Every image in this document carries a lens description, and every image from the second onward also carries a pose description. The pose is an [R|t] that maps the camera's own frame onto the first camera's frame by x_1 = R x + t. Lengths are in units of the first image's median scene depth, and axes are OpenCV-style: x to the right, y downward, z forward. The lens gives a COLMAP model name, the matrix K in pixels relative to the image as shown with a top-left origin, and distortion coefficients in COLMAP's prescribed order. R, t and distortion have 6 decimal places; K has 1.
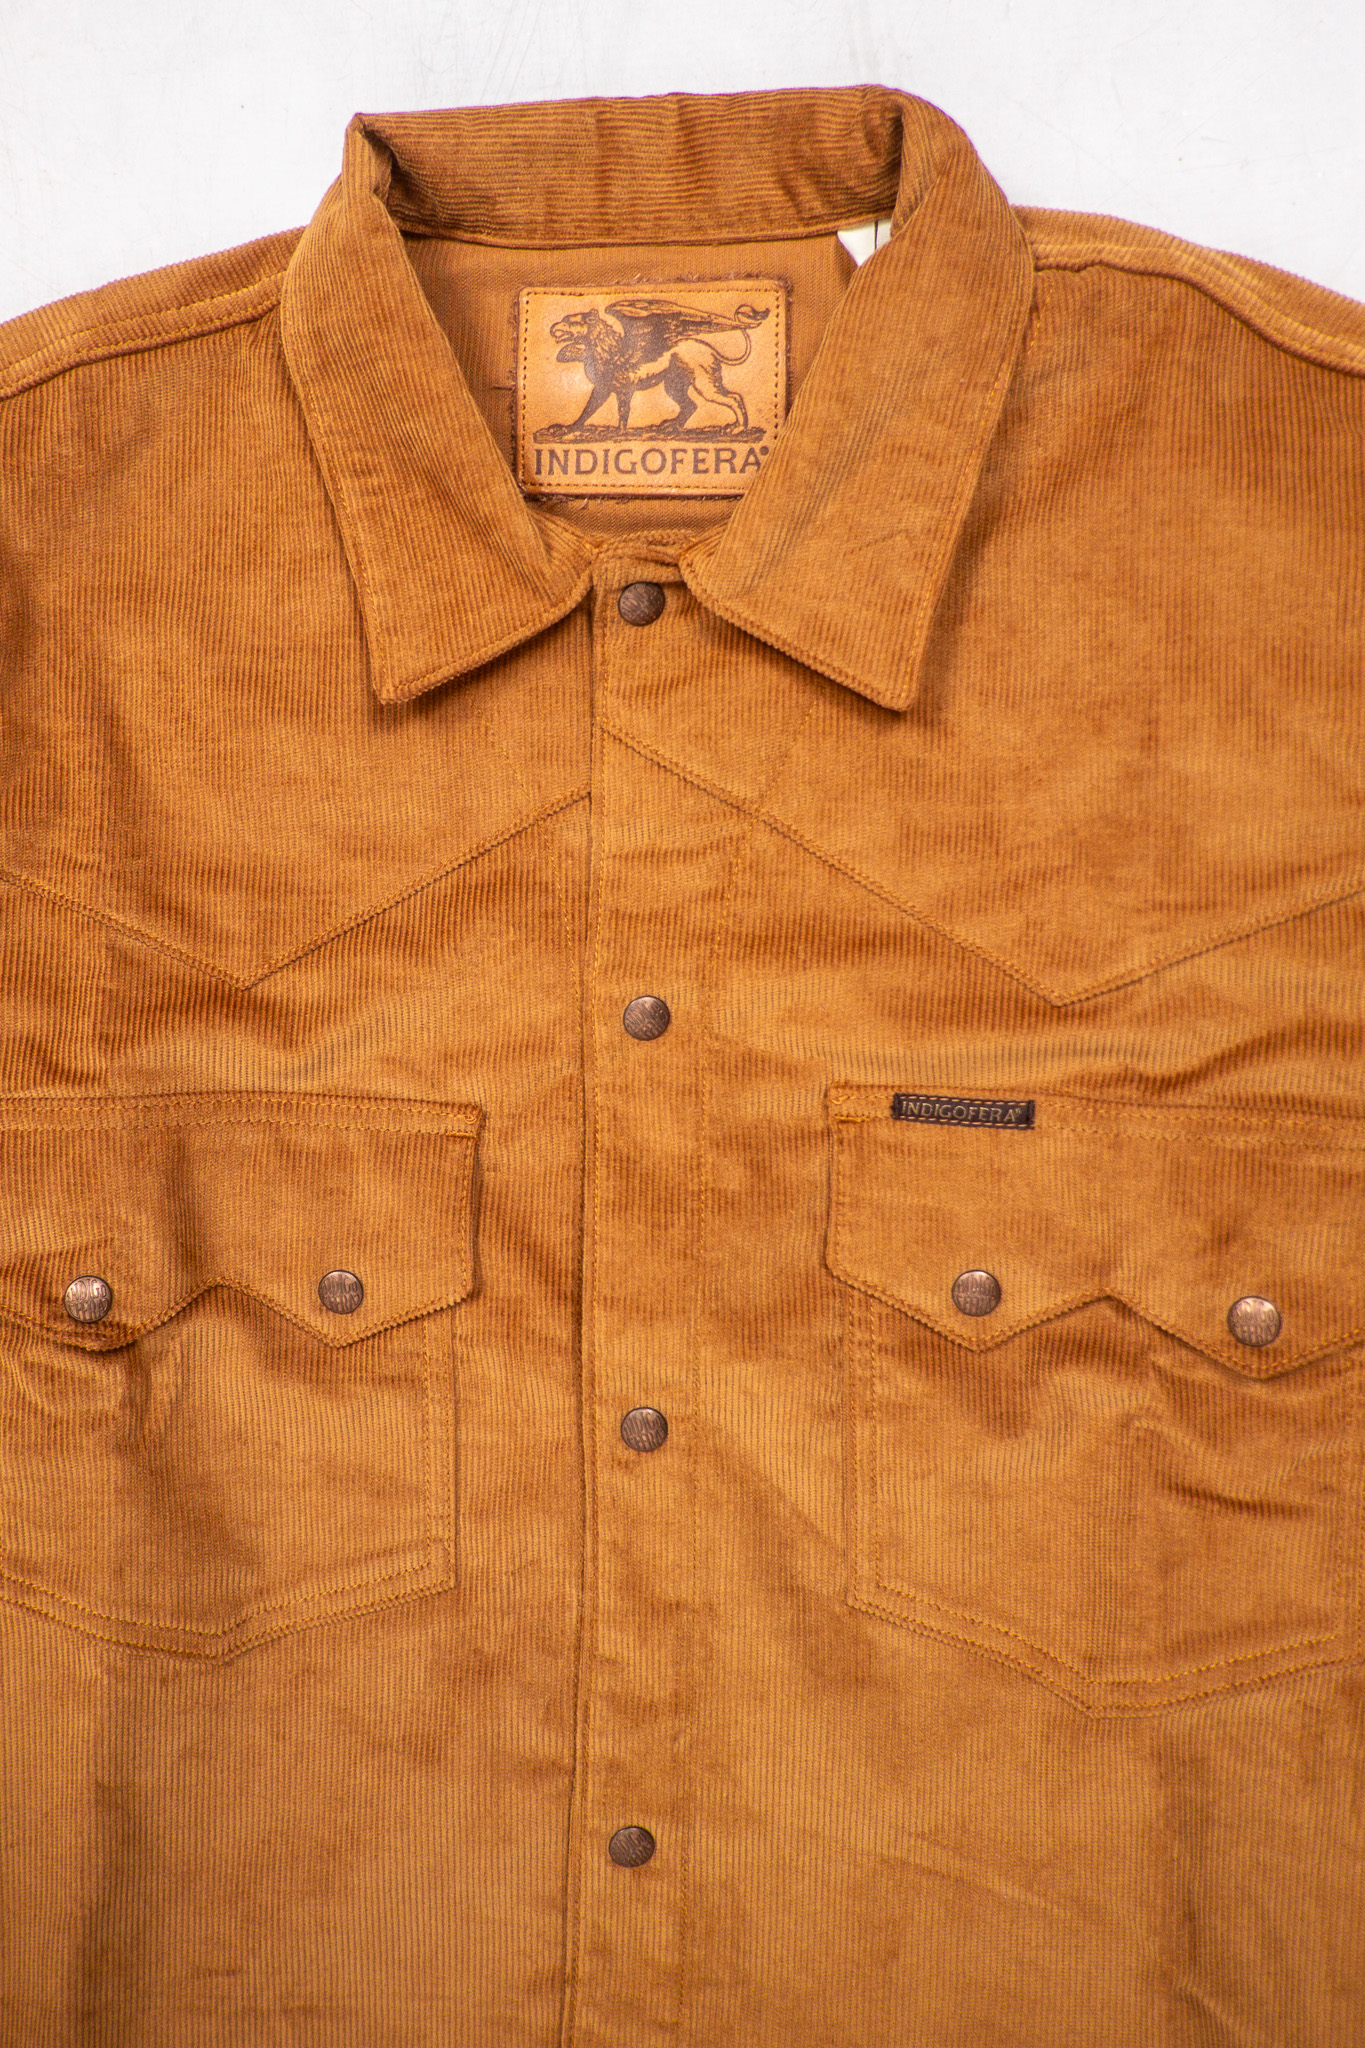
lens RADIAL K [[1647.6, 0, 682.5], [0, 1647.6, 1024.0], [0, 0, 1]] dist [0.003052, -0.151163]
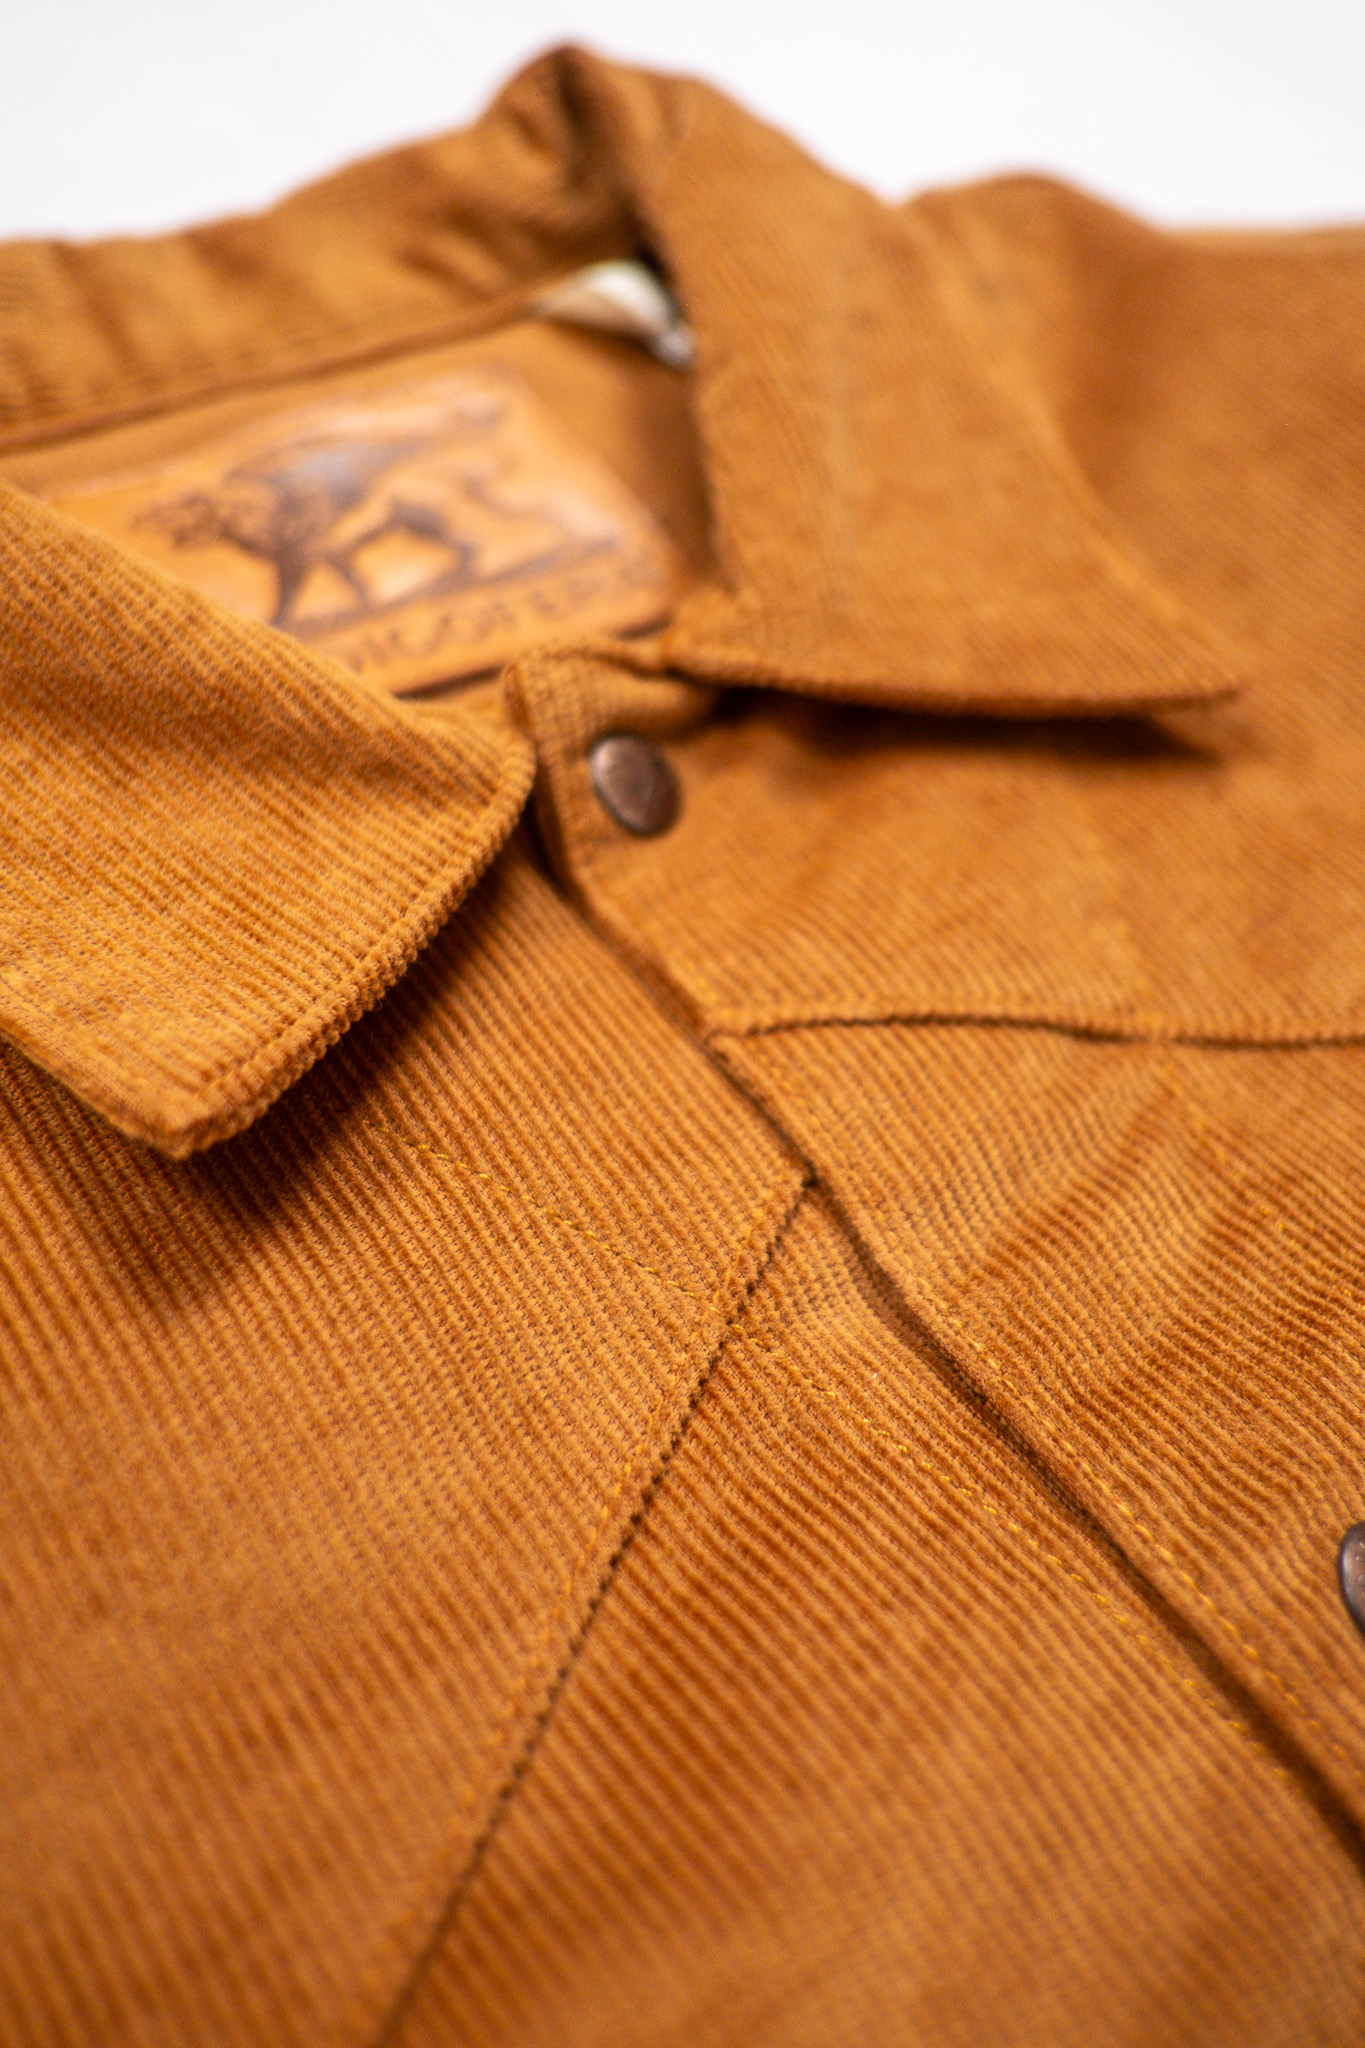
lens RADIAL K [[1647.6, 0, 682.5], [0, 1647.6, 1024.0], [0, 0, 1]] dist [0.003052, -0.151163]
pose [[0.780989, -0.363228, 0.508056, -0.251893], [0.612455, 0.604704, -0.509147, 0.005180], [-0.122287, 0.708800, 0.694729, 0.749392]]
